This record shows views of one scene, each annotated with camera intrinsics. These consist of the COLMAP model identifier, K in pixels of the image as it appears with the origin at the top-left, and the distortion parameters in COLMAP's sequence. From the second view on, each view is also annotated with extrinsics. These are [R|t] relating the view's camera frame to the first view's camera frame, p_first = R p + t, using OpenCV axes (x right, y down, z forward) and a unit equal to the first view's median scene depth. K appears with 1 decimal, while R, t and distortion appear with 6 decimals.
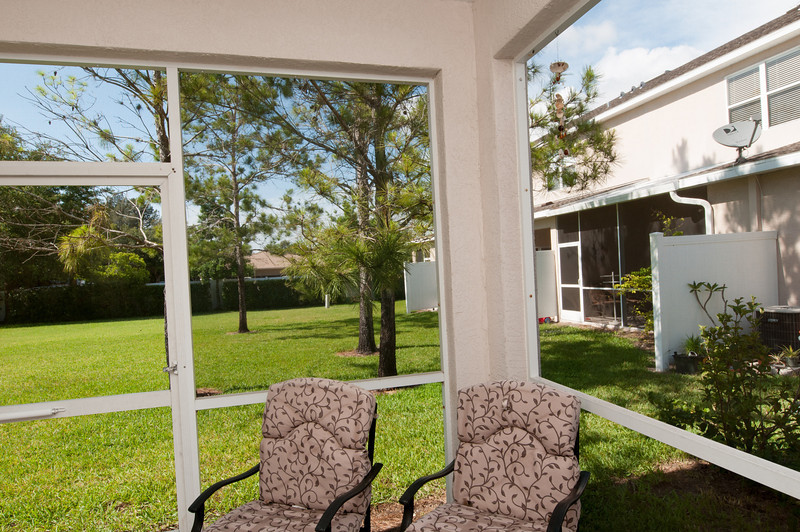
lens RADIAL K [[497.8, 0, 401.5], [0, 497.8, 266.9], [0, 0, 1]] dist [0.006096, 0.001957]
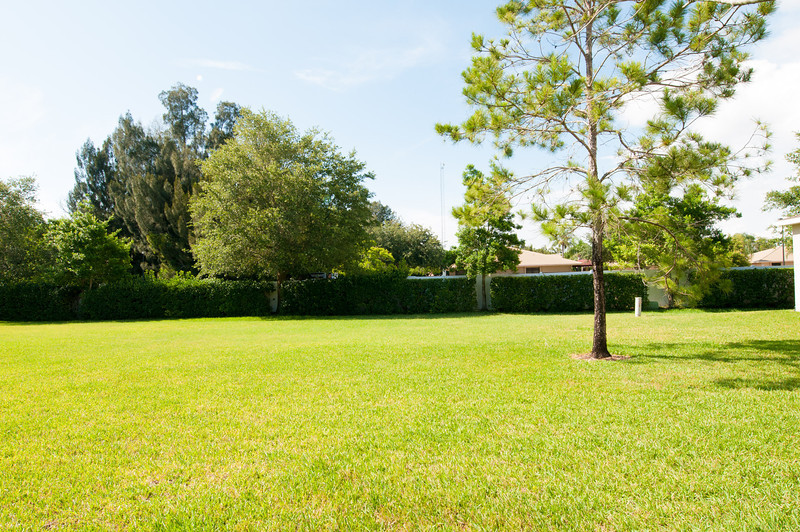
lens RADIAL K [[497.8, 0, 399.3], [0, 497.8, 267.8], [0, 0, 1]] dist [0.006096, 0.001957]
pose [[0.915251, 0.012618, -0.402687, -0.172216], [-0.016454, 0.999846, -0.006068, 0.023312], [0.402548, 0.012179, 0.915318, 0.190293]]
